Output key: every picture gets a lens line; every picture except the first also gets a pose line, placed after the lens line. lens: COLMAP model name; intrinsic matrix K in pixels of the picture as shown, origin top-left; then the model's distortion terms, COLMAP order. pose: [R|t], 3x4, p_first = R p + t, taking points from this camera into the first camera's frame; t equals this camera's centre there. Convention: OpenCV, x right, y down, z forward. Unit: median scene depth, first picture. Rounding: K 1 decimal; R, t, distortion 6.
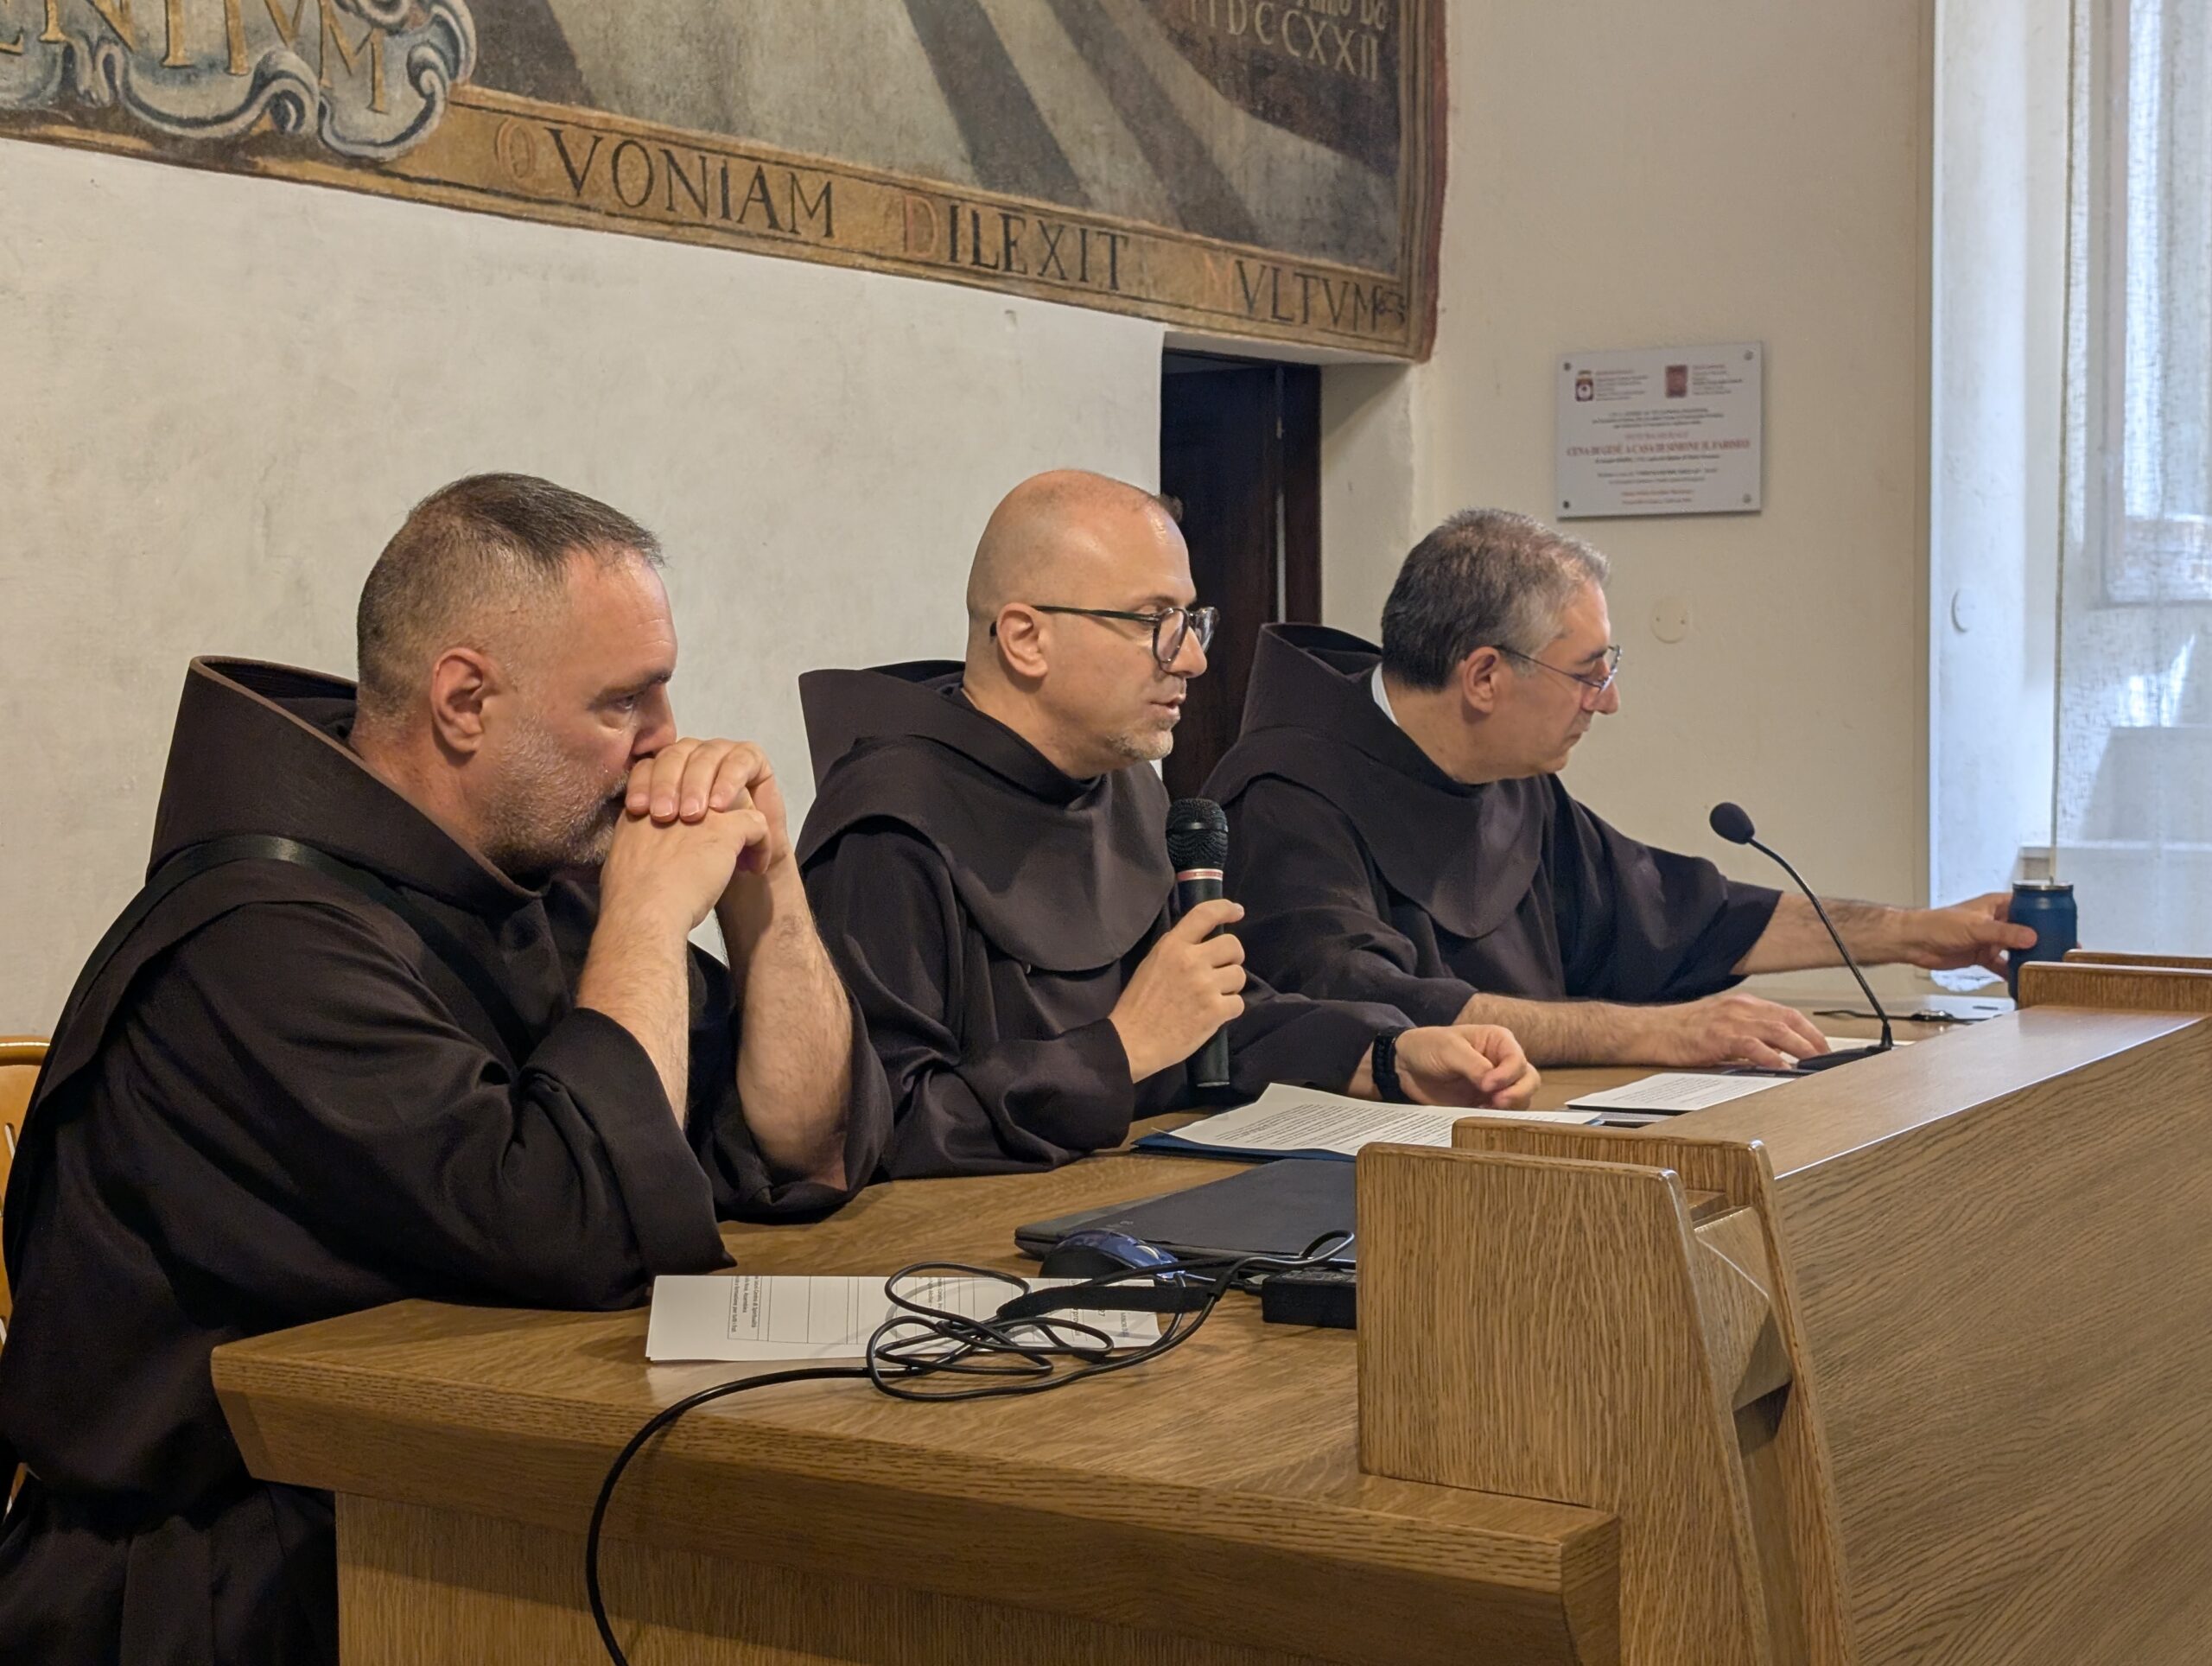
lens RADIAL K [[3323.7, 0, 1074.1], [0, 3323.7, 837.7], [0, 0, 1]] dist [0.205943, -1.036364]
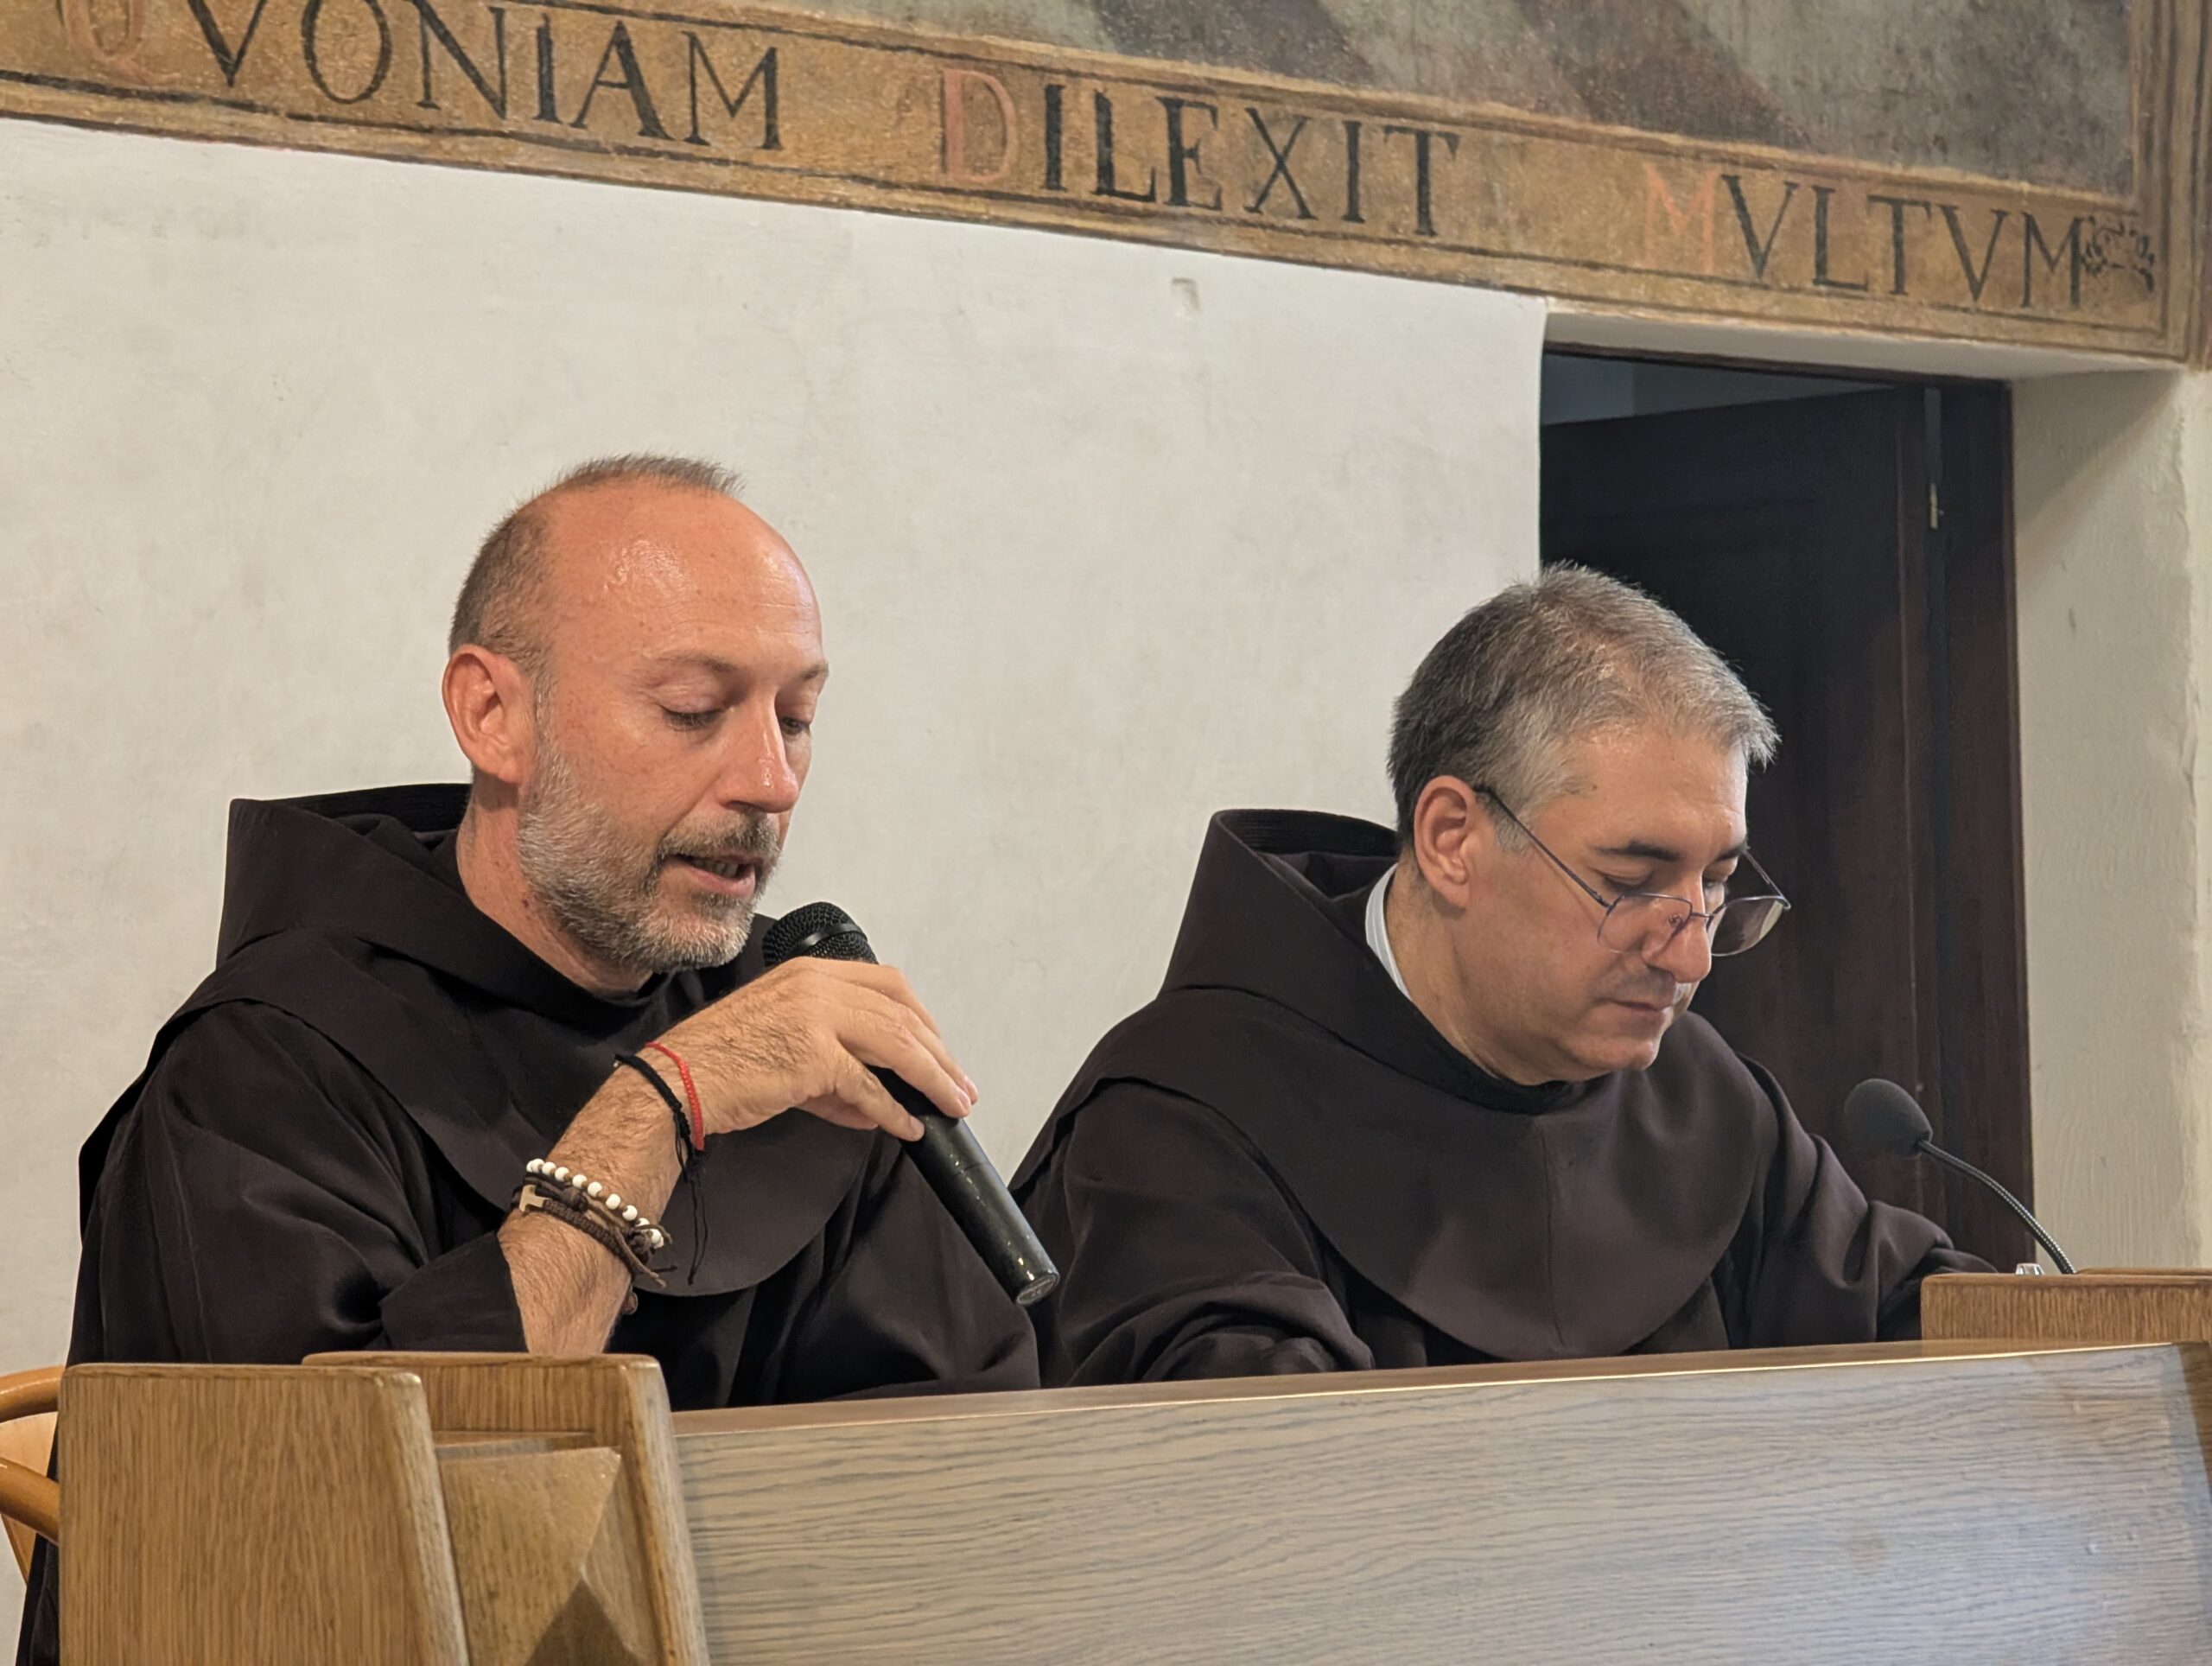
lens RADIAL K [[7523.8, 0, 1095.3], [0, 7523.8, 787.0], [0, 0, 1]] dist [0.483583, -2.824589]
pose [[0.983323, -0.017115, -0.181058, 0.211202], [-0.001251, 0.994902, -0.100842, 0.048039], [0.181861, 0.099387, 0.978289, -0.179966]]
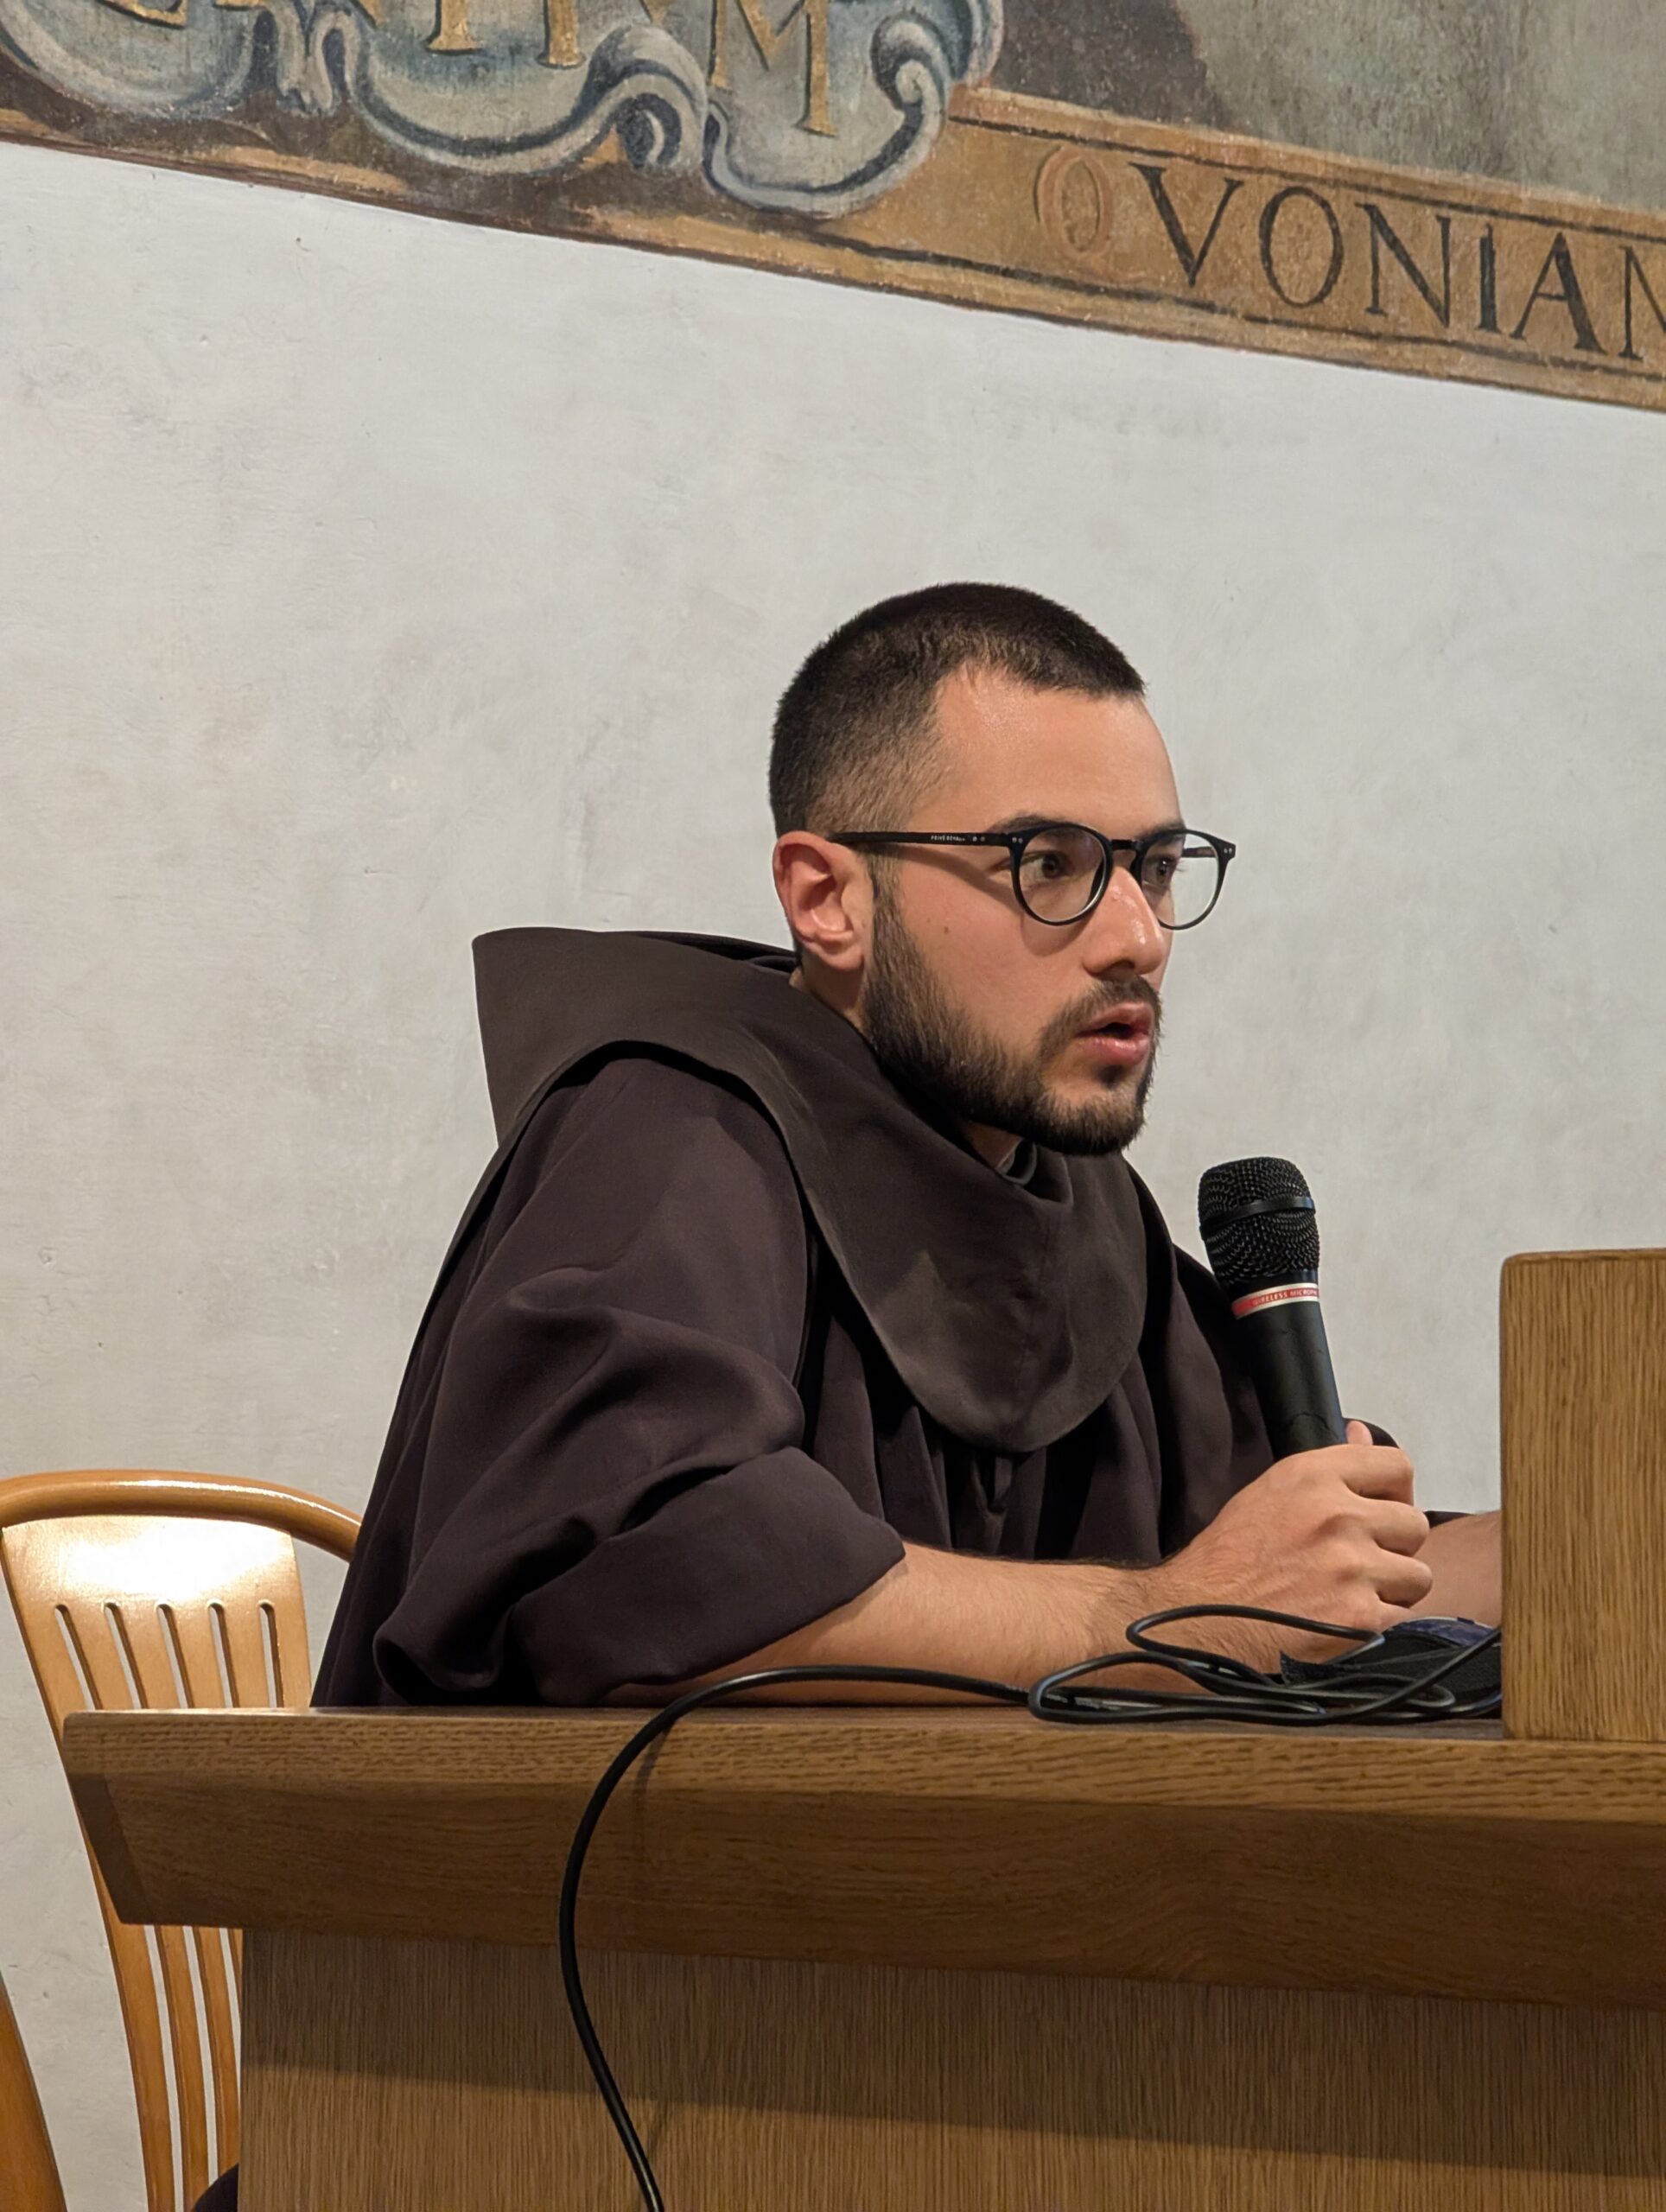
lens RADIAL K [[7523.8, 0, 893.0], [0, 7523.8, 1108.7], [0, 0, 1]] dist [0.483583, -2.824589]
pose [[0.962352, -0.002286, -0.271798, 0.141724], [-0.030992, 0.992520, -0.118080, 0.091601], [0.270035, 0.122058, 0.955083, -0.190323]]
